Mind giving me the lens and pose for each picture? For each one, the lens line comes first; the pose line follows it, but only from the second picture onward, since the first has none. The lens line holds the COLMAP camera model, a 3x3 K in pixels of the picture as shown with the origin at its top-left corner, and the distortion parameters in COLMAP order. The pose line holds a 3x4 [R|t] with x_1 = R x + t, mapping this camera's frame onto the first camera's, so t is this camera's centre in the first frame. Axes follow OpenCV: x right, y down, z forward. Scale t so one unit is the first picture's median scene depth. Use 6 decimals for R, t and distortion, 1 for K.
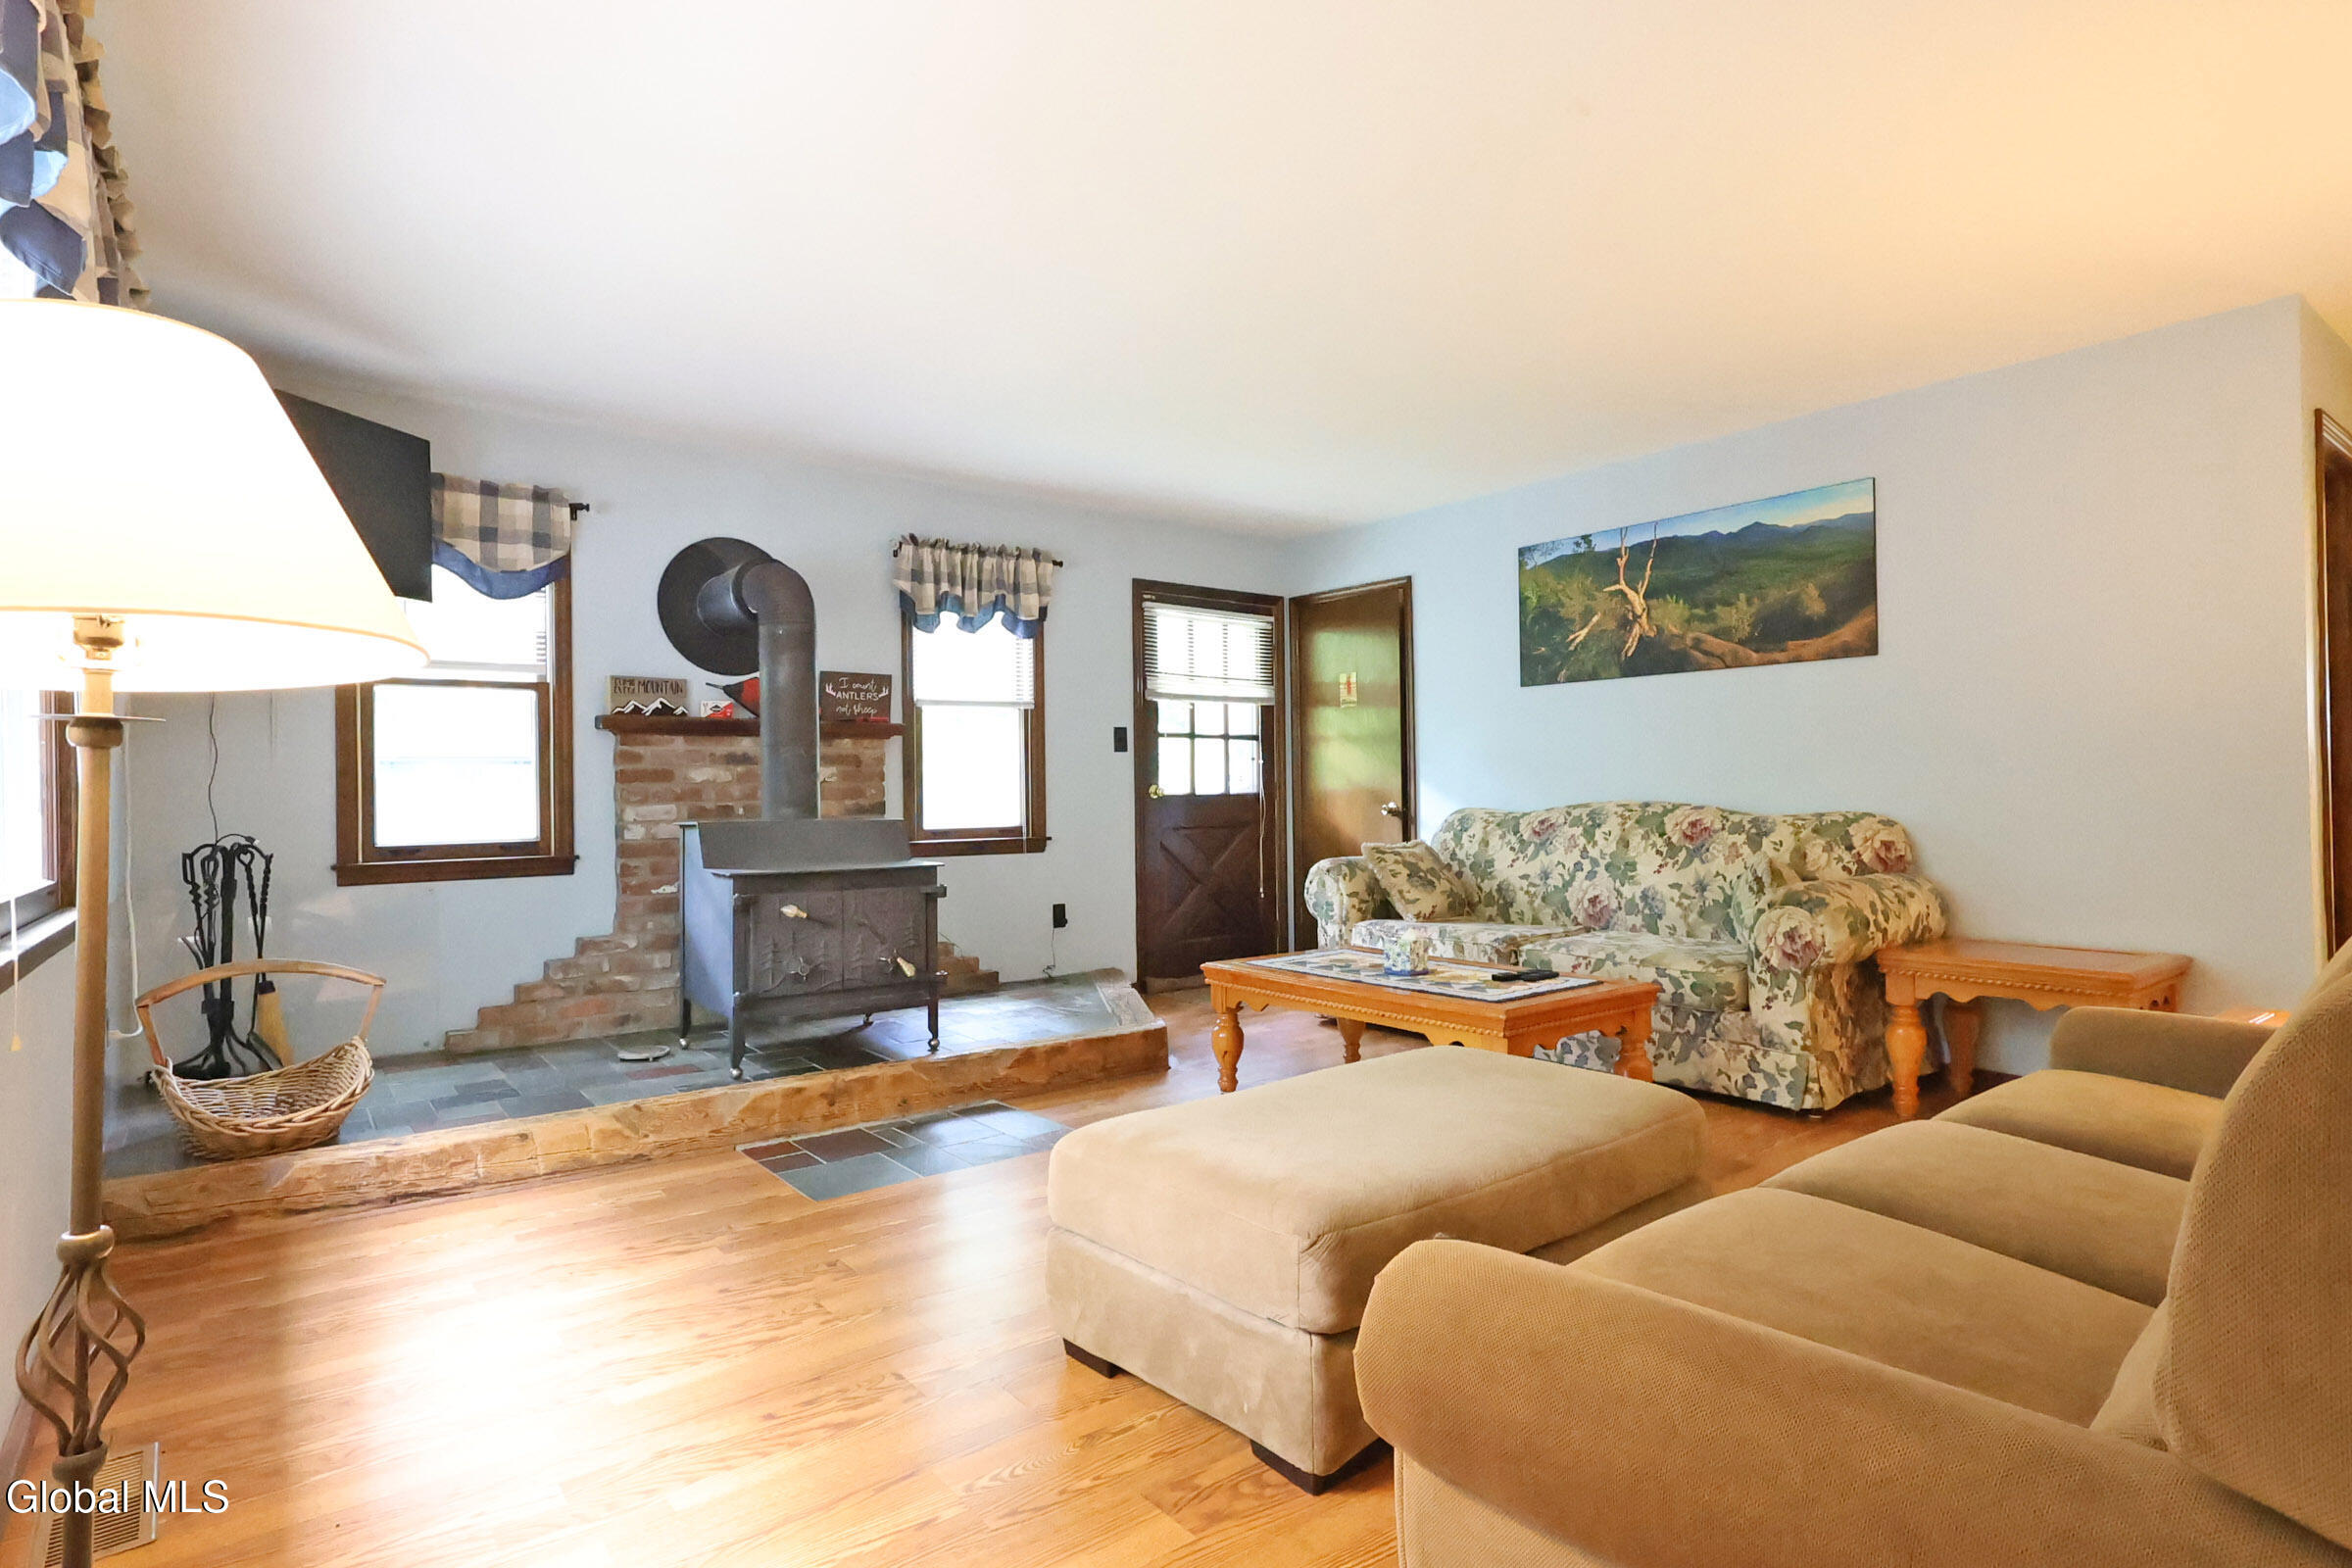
lens RADIAL K [[1201.8, 0, 1168.7], [0, 1201.8, 780.0], [0, 0, 1]] dist [-0.001724, 0.000838]
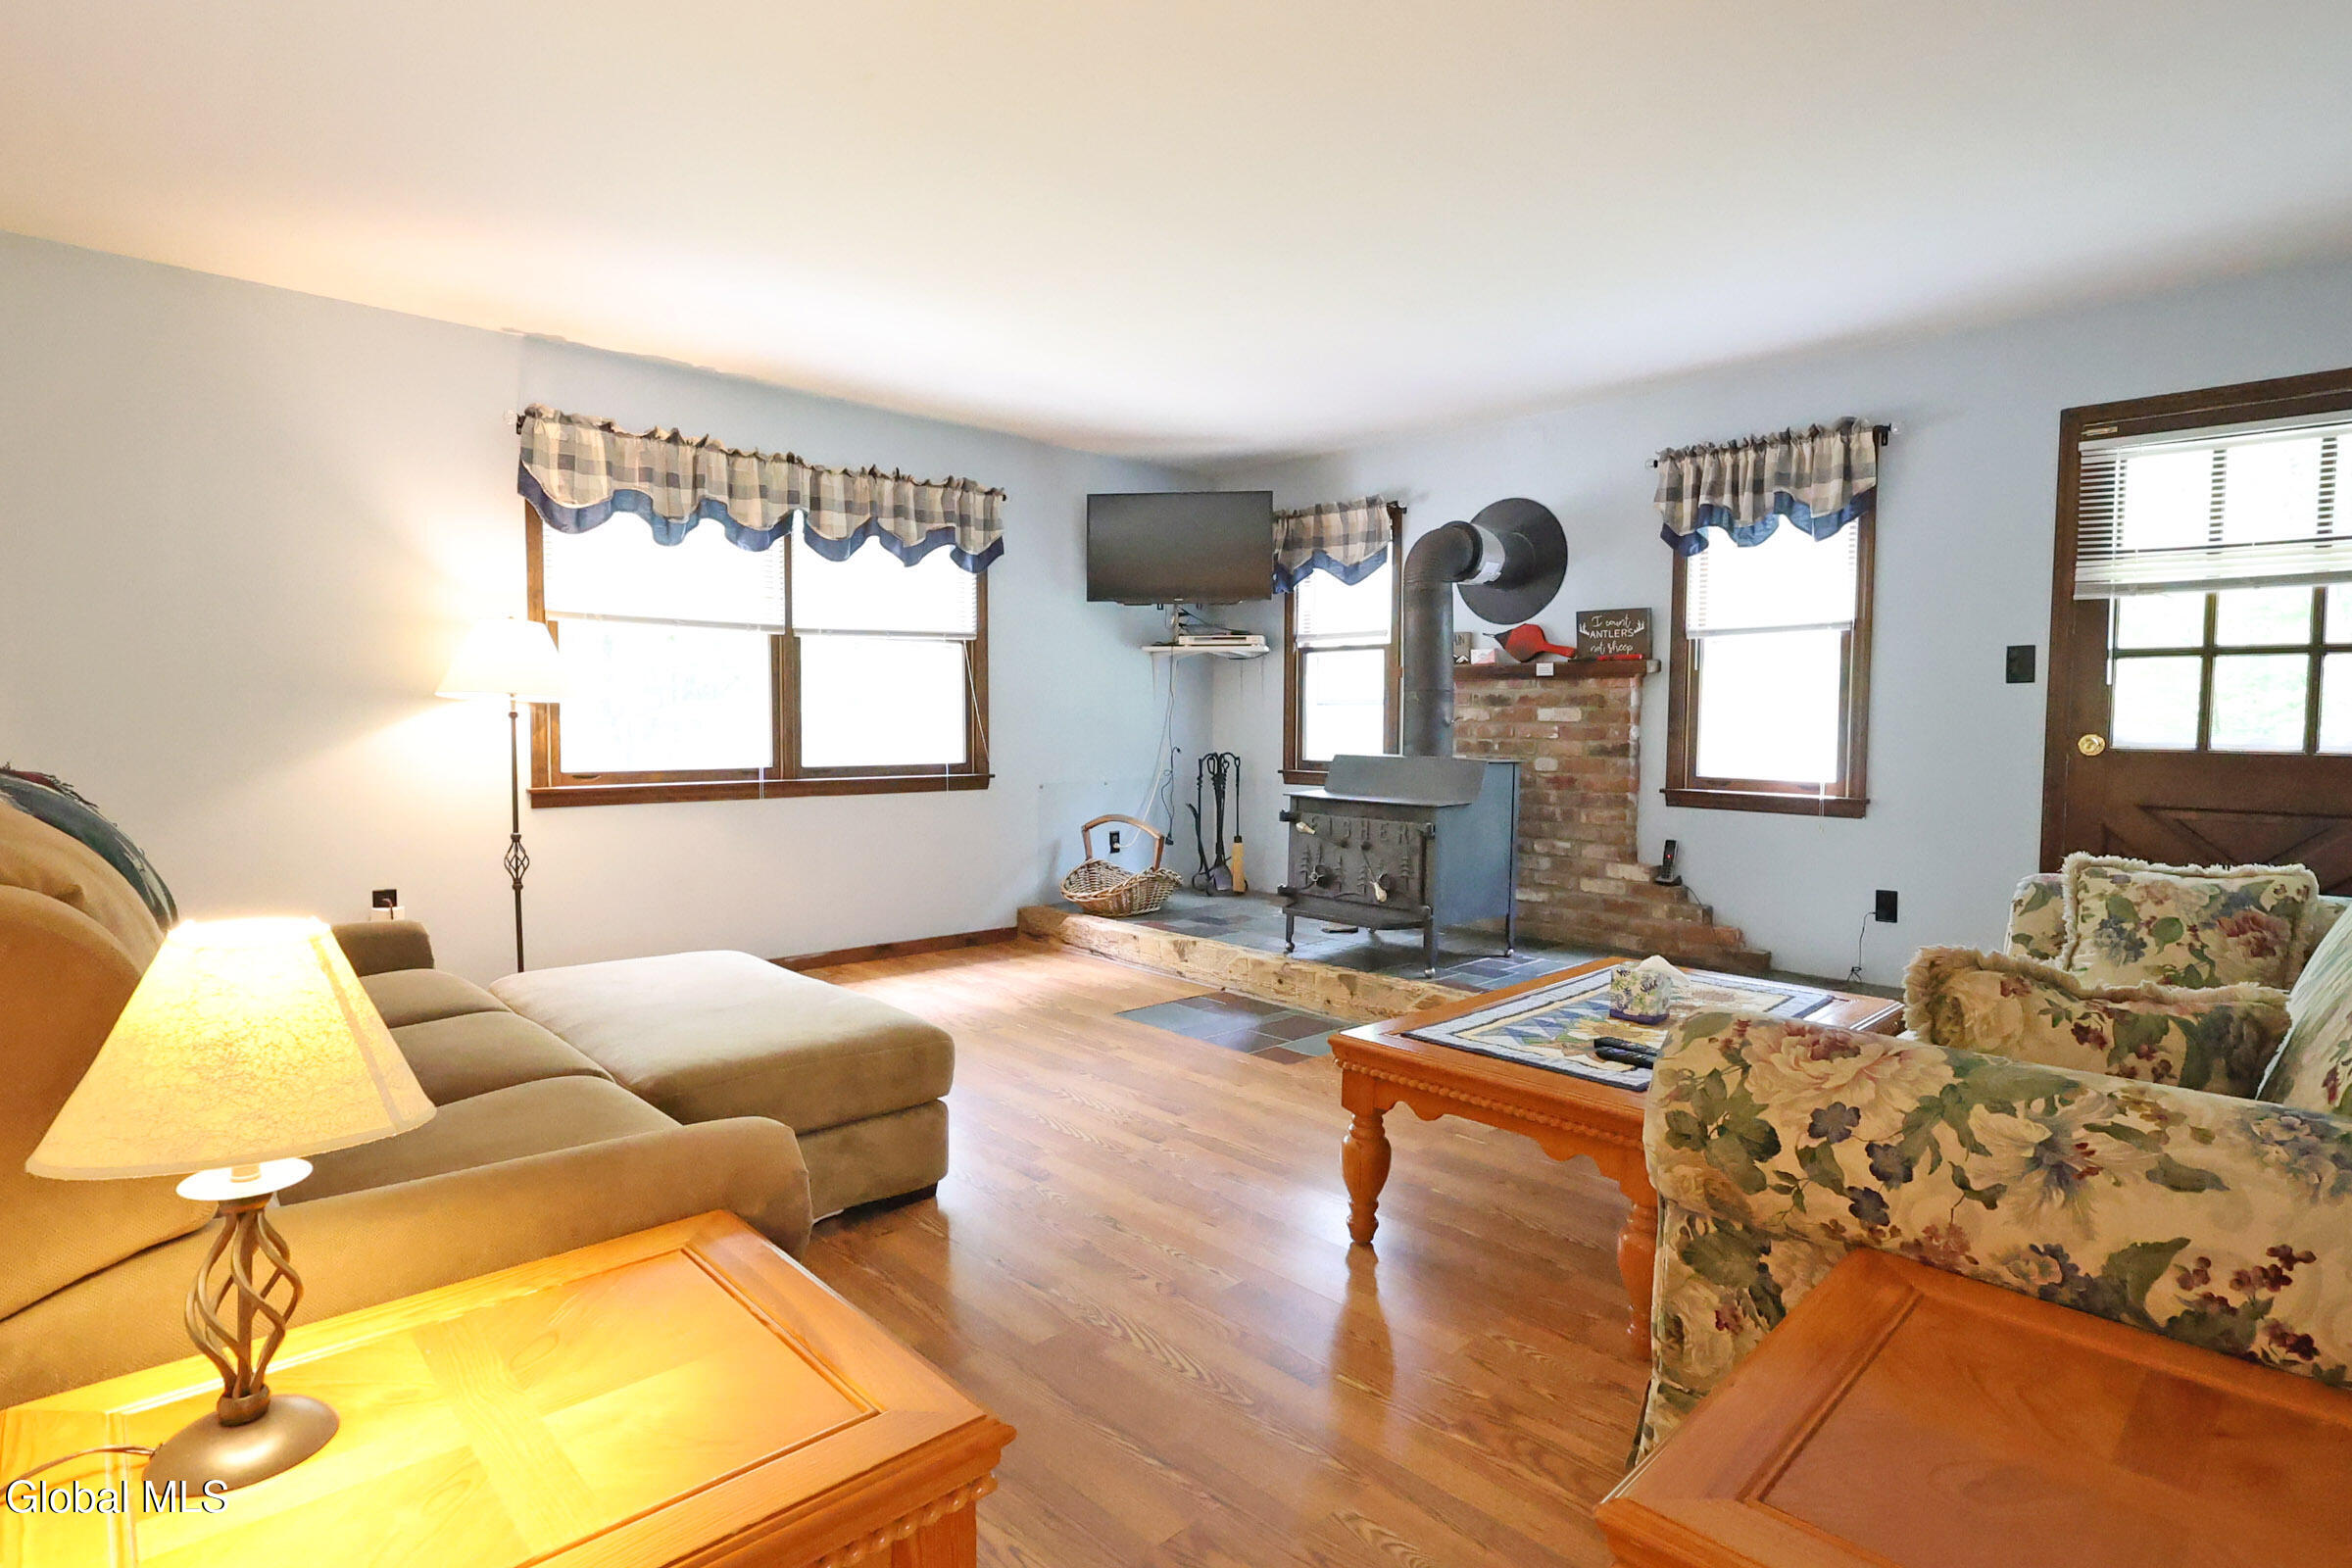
lens RADIAL K [[1201.8, 0, 1168.7], [0, 1201.8, 780.0], [0, 0, 1]] dist [-0.001724, 0.000838]
pose [[0.108395, 0.069405, -0.991682, 0.649943], [0.005212, 0.997506, 0.070382, -0.021534], [0.994094, -0.012798, 0.107763, 0.521261]]
